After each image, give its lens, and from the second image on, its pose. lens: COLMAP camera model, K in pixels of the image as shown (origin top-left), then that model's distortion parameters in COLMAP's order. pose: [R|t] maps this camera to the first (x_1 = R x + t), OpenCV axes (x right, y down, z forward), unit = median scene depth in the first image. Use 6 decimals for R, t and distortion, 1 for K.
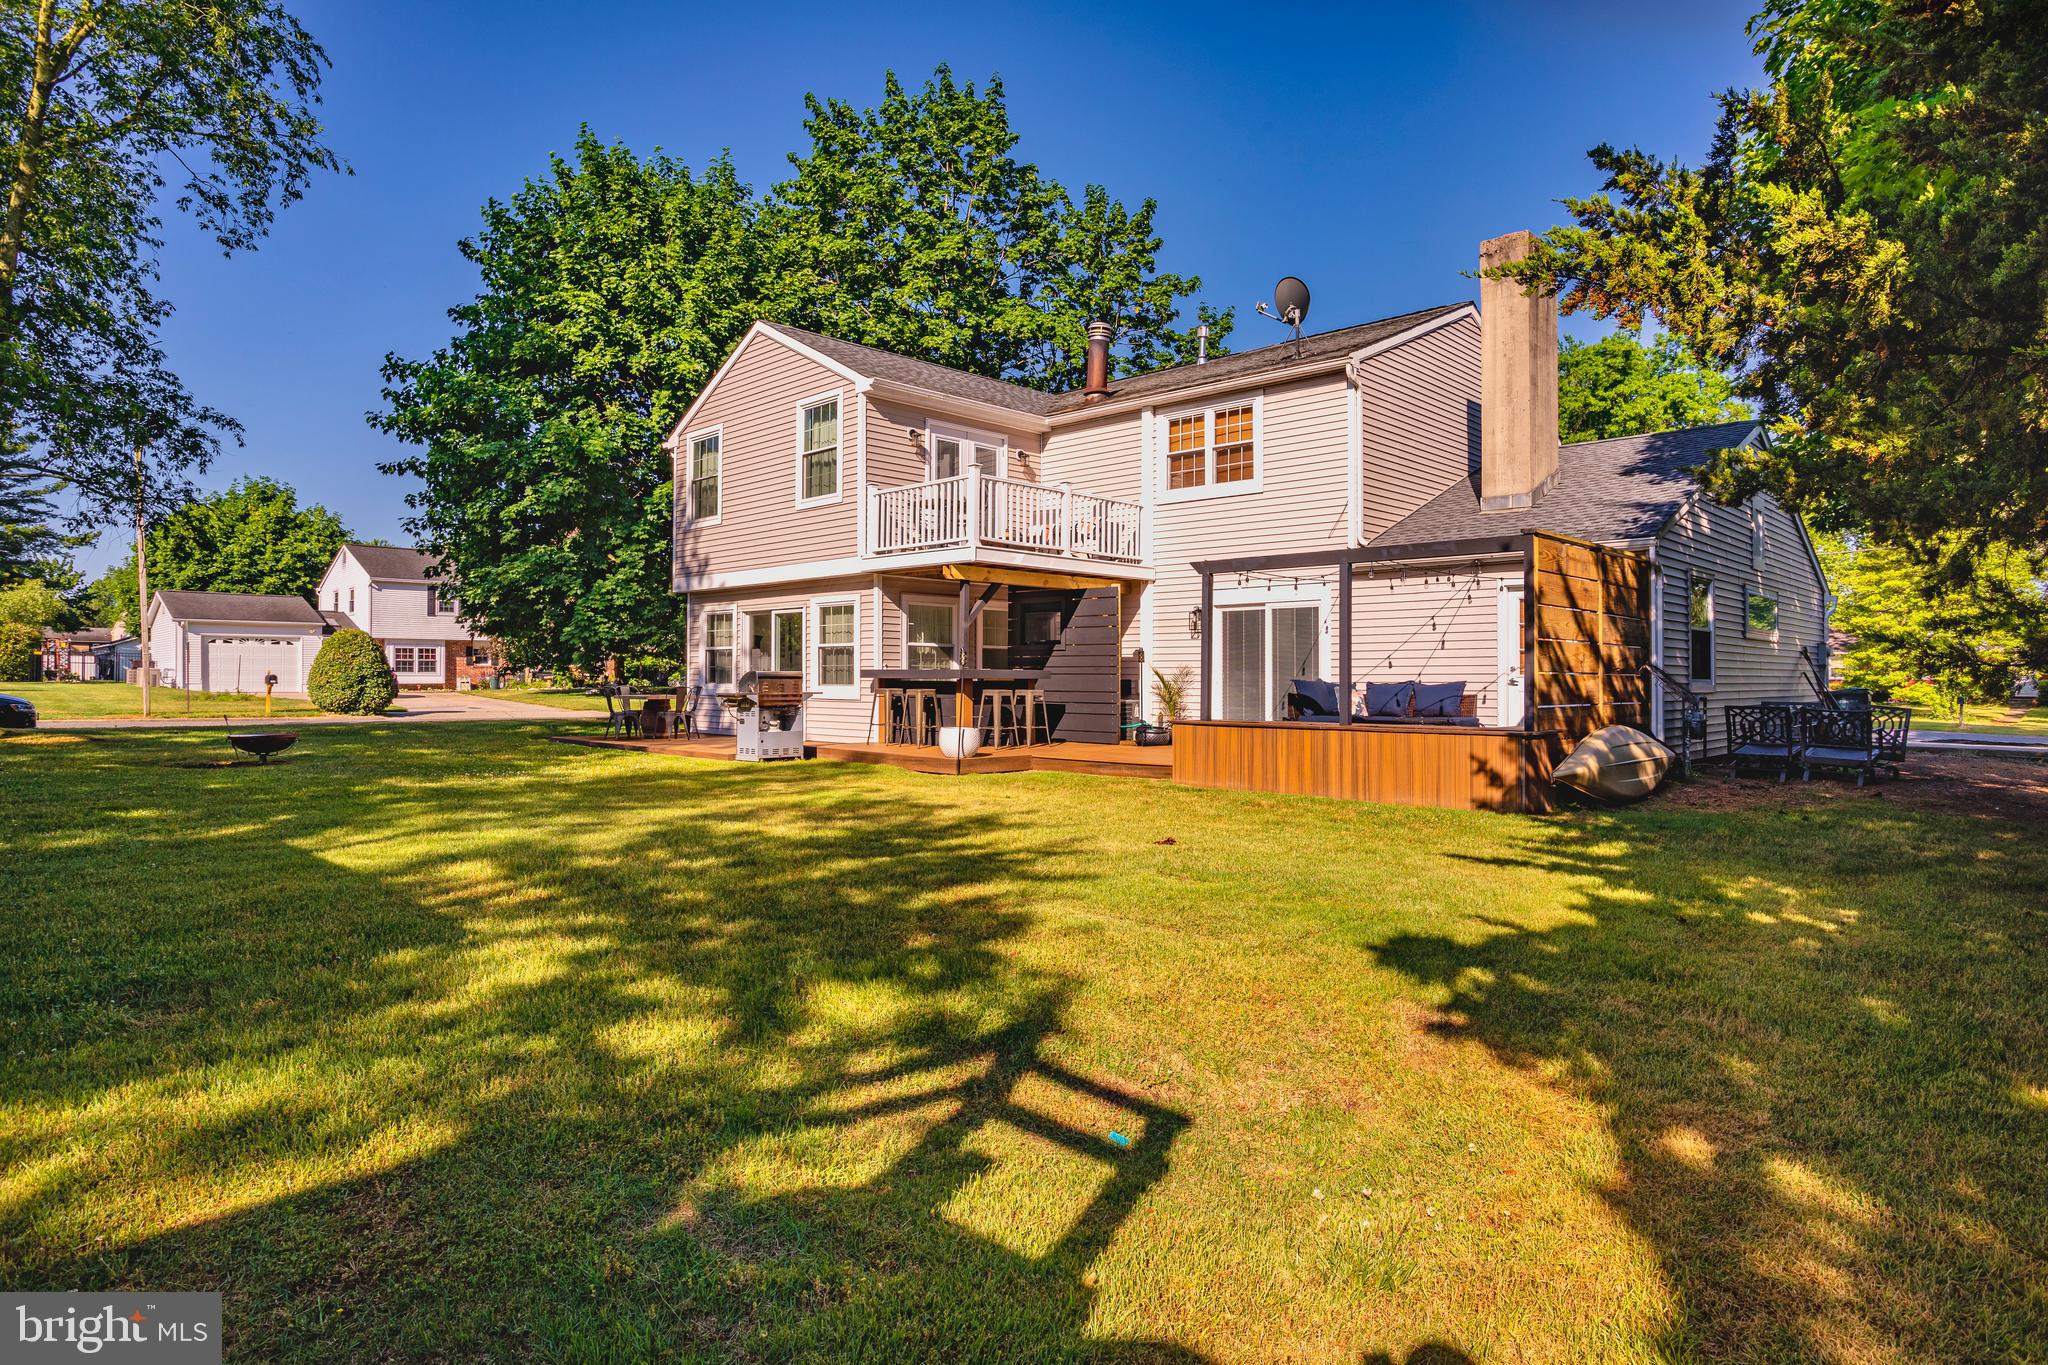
lens RADIAL K [[1130.8, 0, 1020.6], [0, 1130.8, 677.9], [0, 0, 1]] dist [-0.013811, -0.000280]
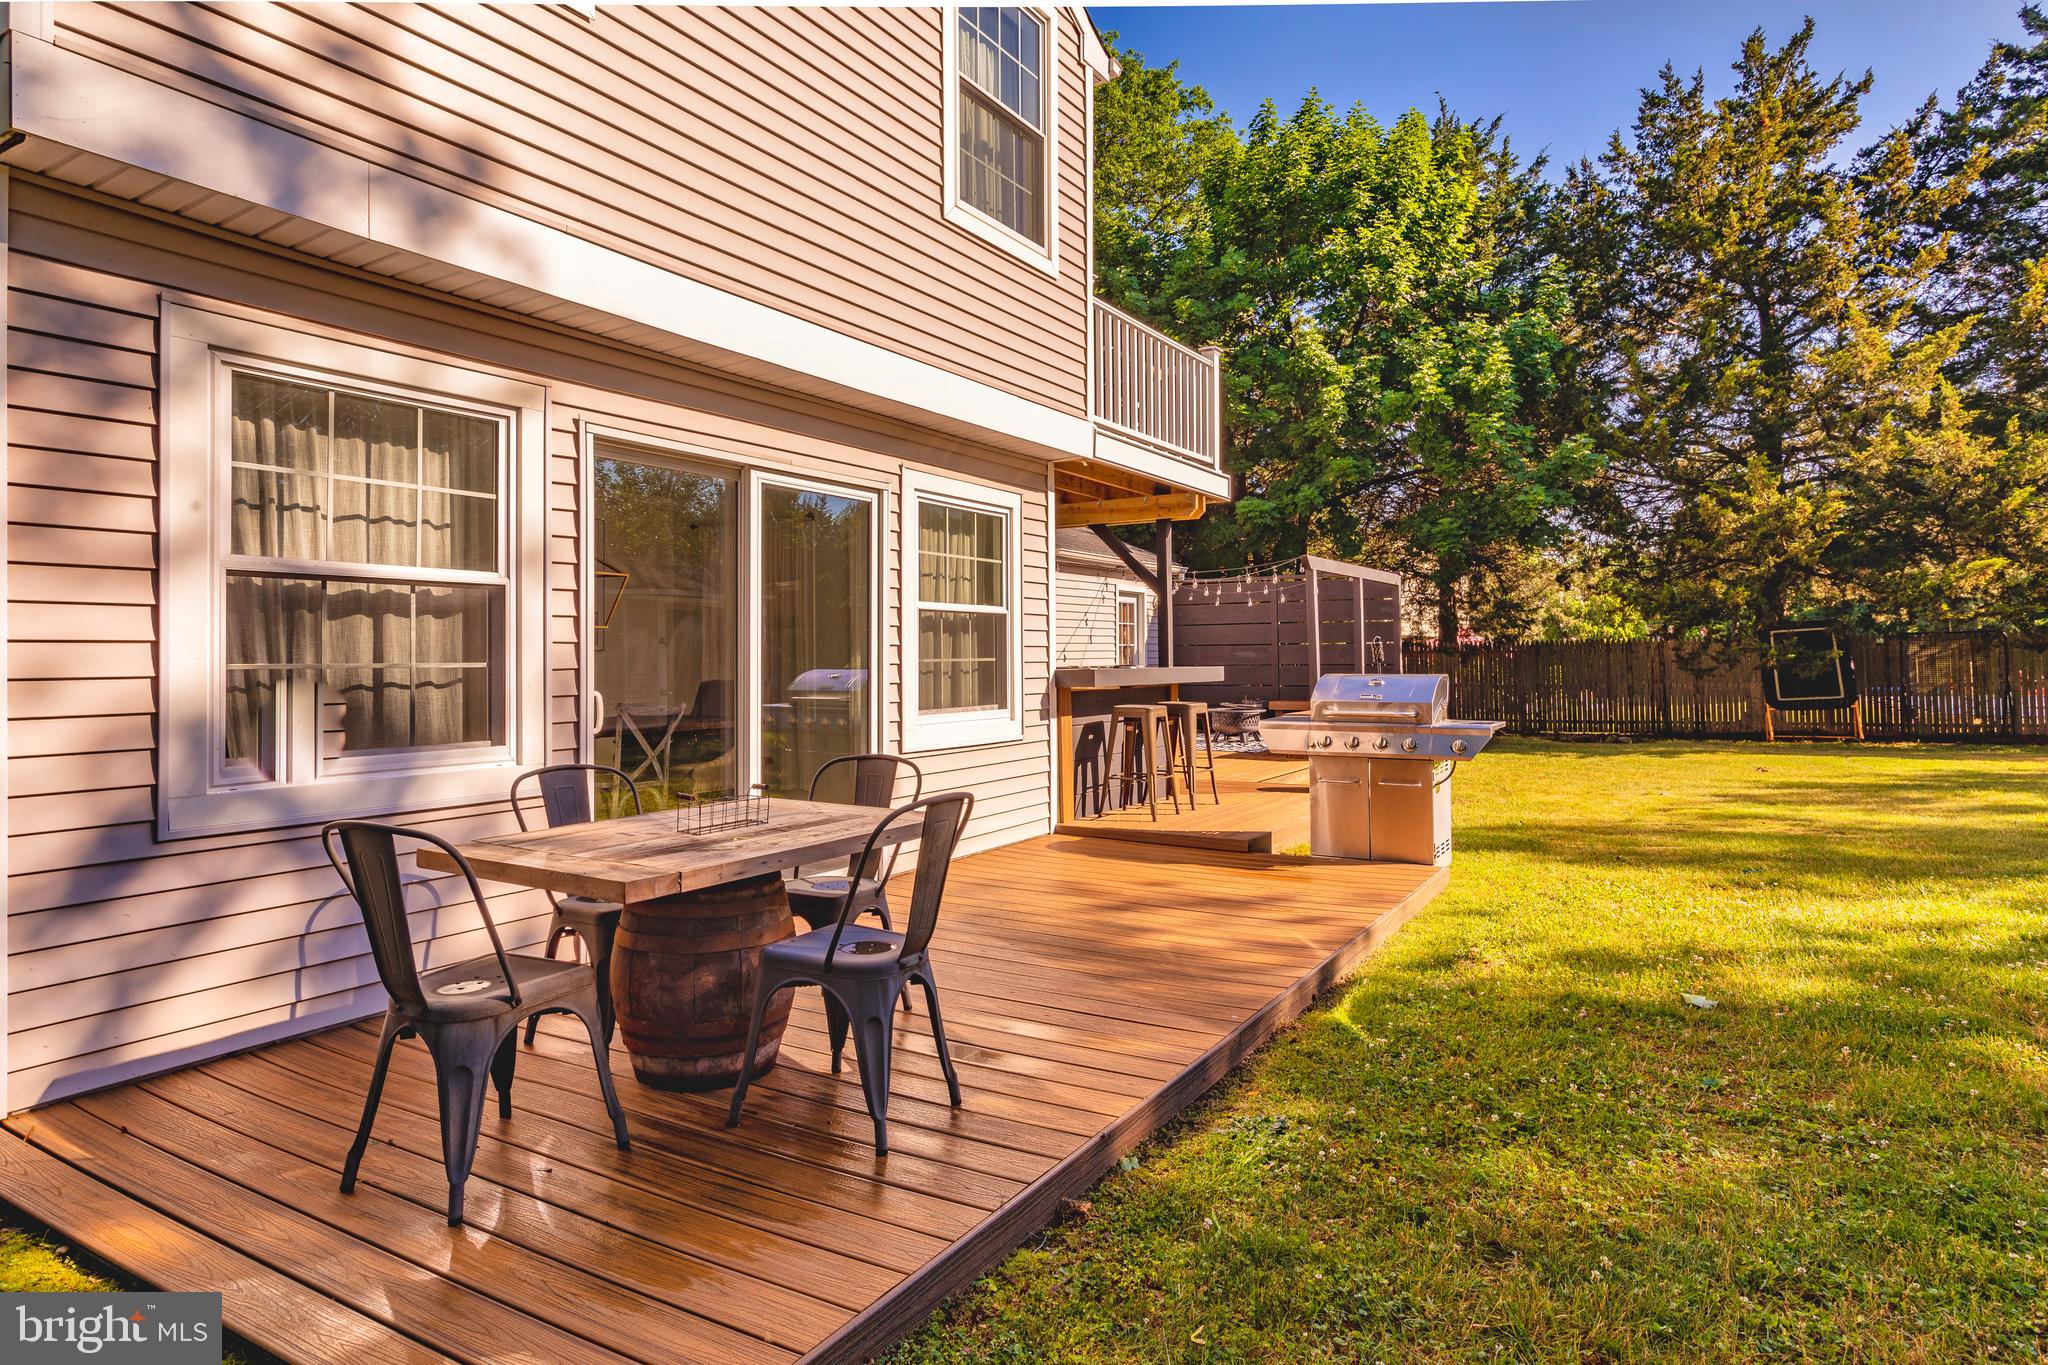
lens RADIAL K [[1130.8, 0, 1074.8], [0, 1130.8, 647.6], [0, 0, 1]] dist [-0.013811, -0.000280]
pose [[-0.254845, 0.004933, 0.966969, -0.539272], [0.003987, 0.999984, -0.004051, -0.013605], [-0.966974, 0.002823, -0.254860, 1.033526]]
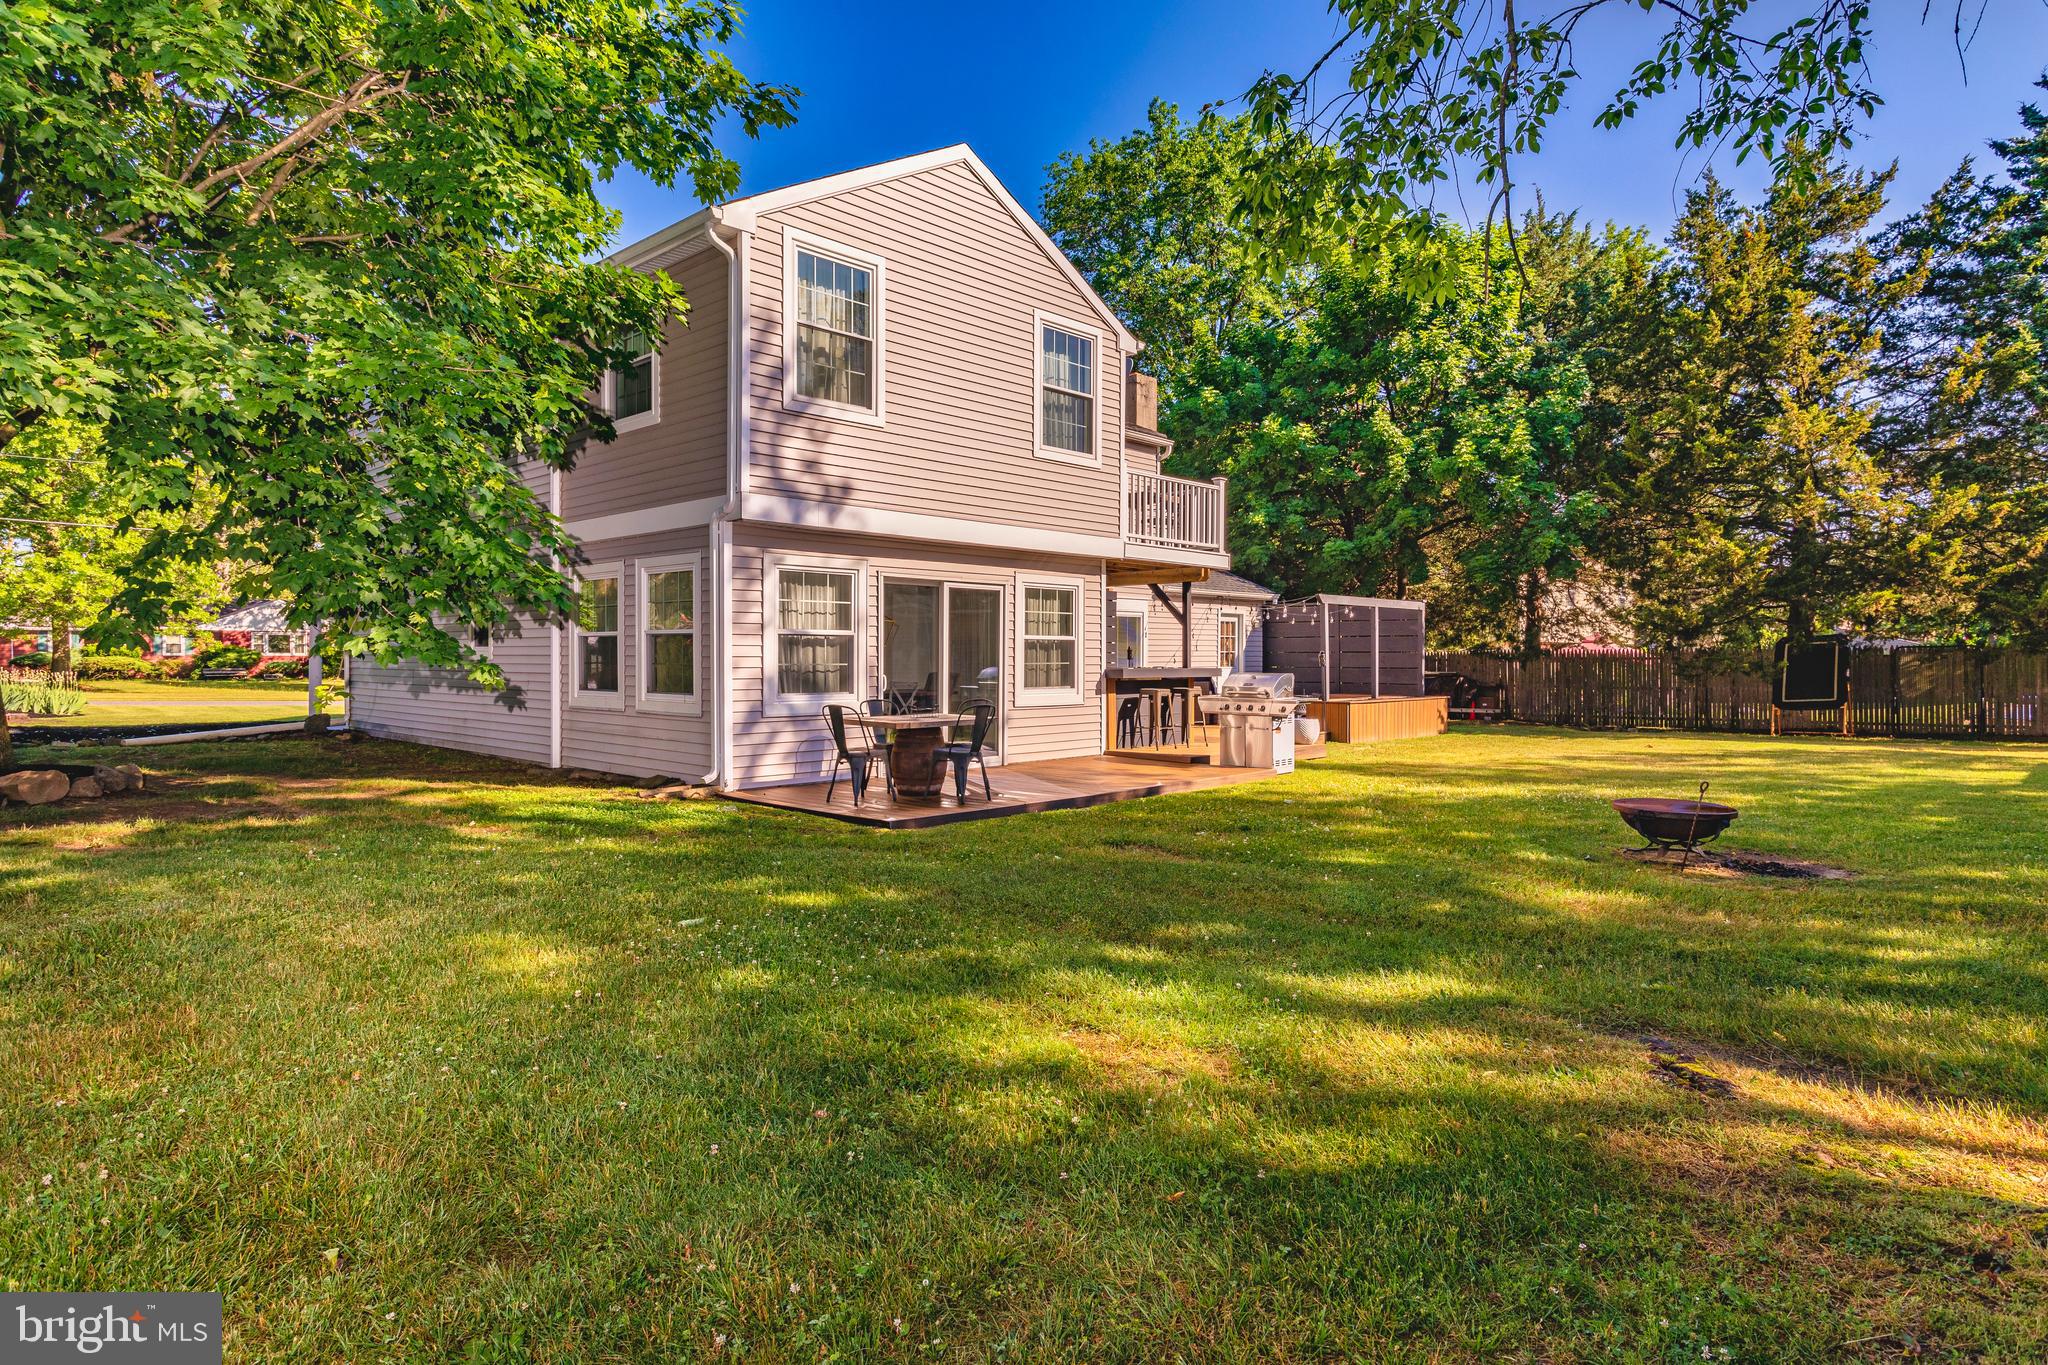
lens RADIAL K [[1130.8, 0, 1036.4], [0, 1130.8, 680.1], [0, 0, 1]] dist [-0.013811, -0.000280]
pose [[-0.015877, -0.025907, 0.999538, -0.934772], [-0.003959, 0.999658, 0.025848, -0.019524], [-0.999866, -0.003547, -0.015974, 0.993793]]
